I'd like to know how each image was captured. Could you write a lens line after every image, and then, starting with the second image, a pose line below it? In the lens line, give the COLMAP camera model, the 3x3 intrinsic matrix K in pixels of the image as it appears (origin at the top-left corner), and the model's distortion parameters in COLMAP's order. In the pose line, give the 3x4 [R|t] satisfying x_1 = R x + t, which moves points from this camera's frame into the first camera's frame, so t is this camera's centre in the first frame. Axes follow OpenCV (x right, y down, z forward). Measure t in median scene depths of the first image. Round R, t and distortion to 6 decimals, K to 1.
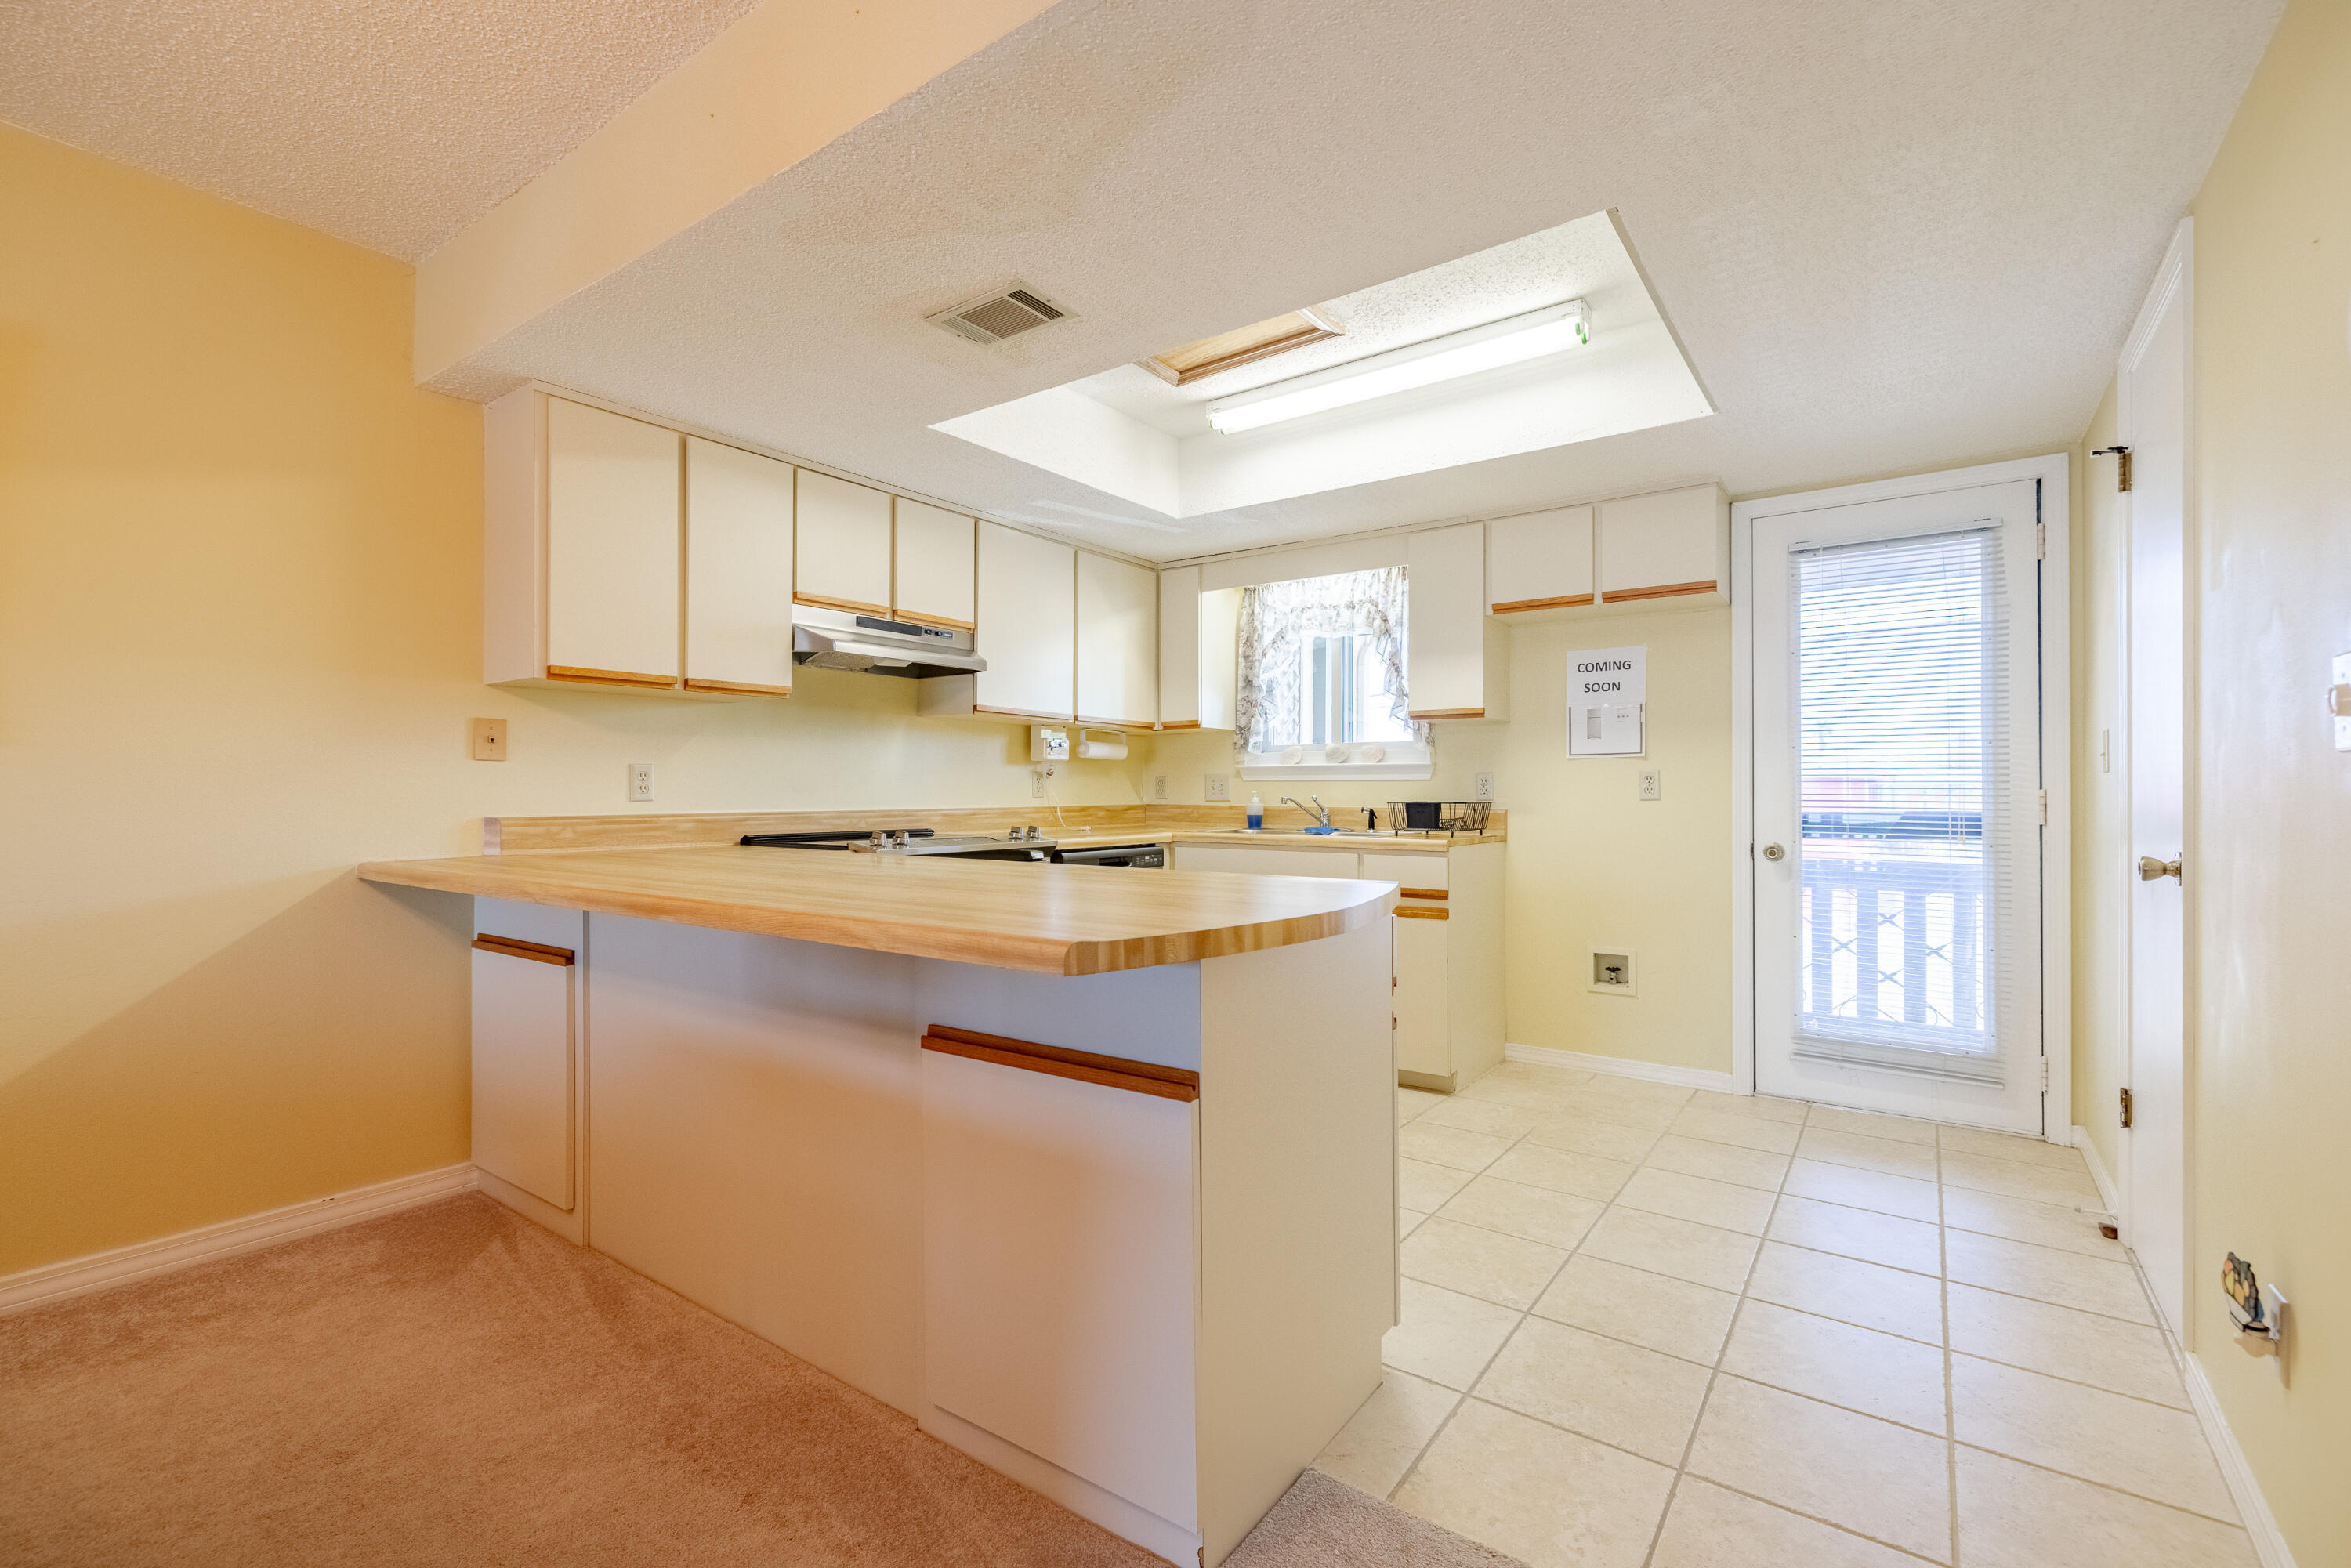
lens RADIAL K [[981.7, 0, 1154.8], [0, 981.7, 783.7], [0, 0, 1]] dist [-0.000279, -0.000488]
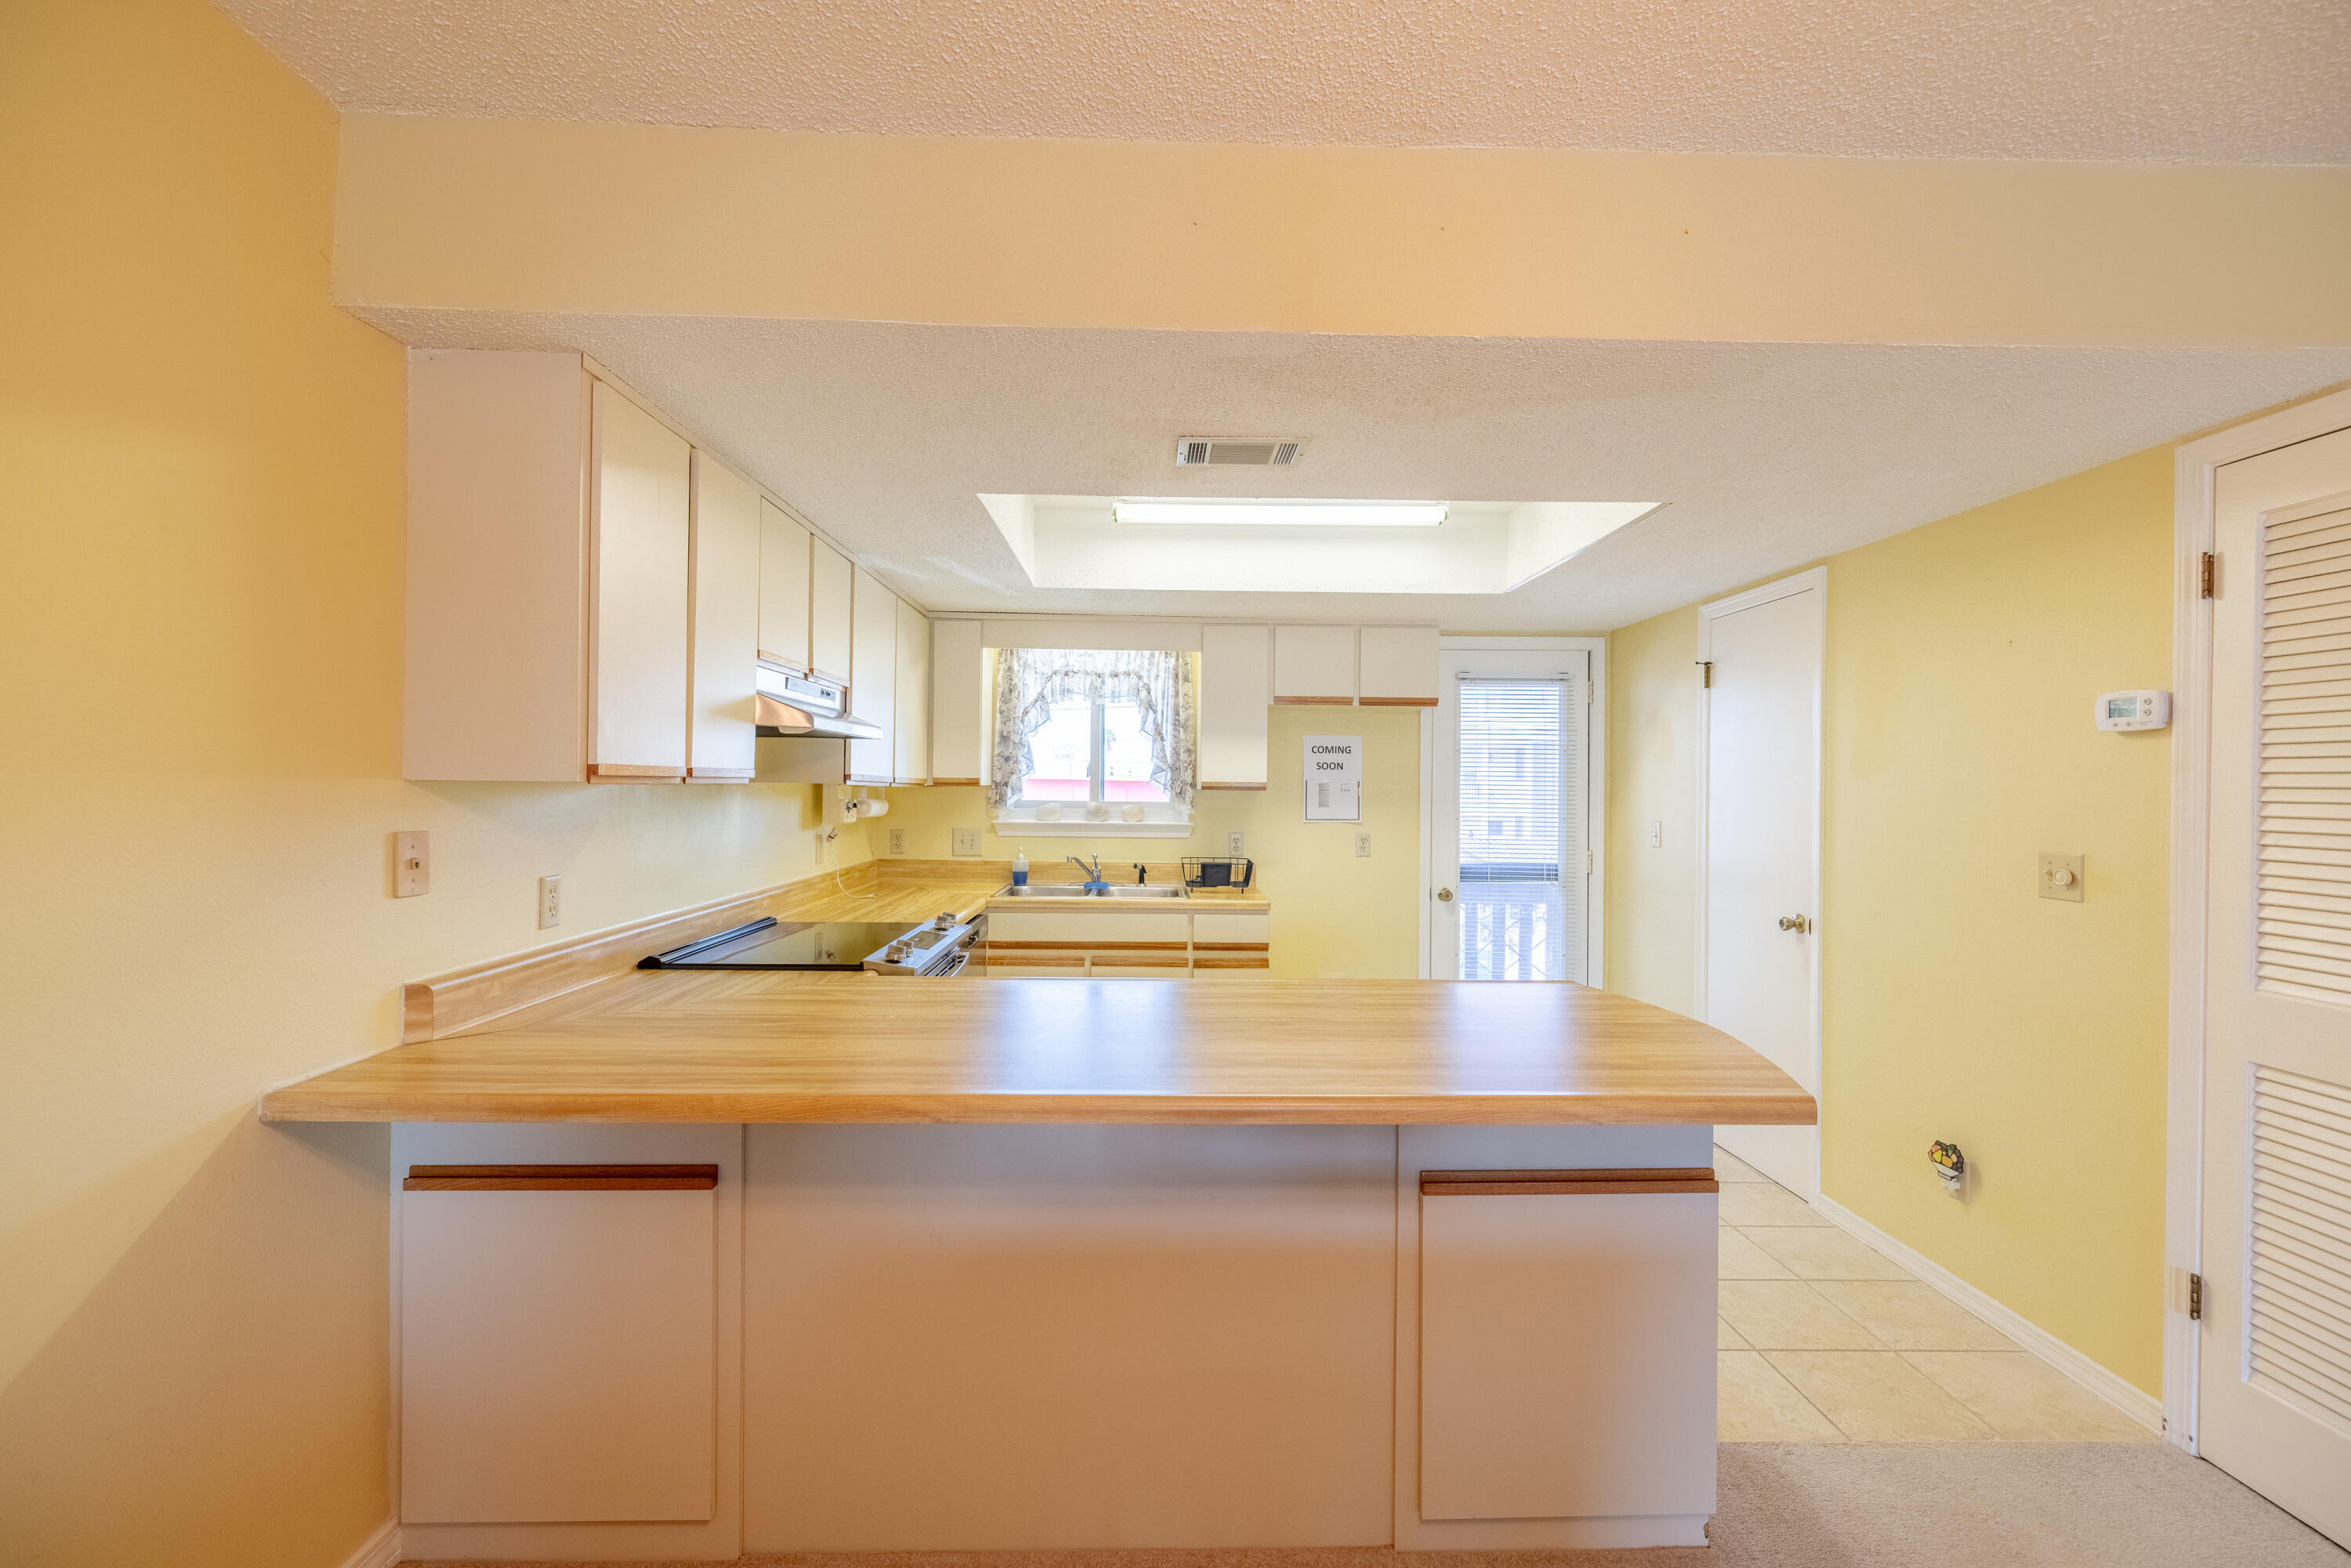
lens RADIAL K [[981.7, 0, 1134.9], [0, 981.7, 780.0], [0, 0, 1]] dist [-0.000279, -0.000488]
pose [[0.805723, 0.011514, 0.592181, -0.488002], [-0.014321, 0.999897, 0.000045, -0.077516], [-0.592120, -0.008517, 0.805805, 0.138872]]
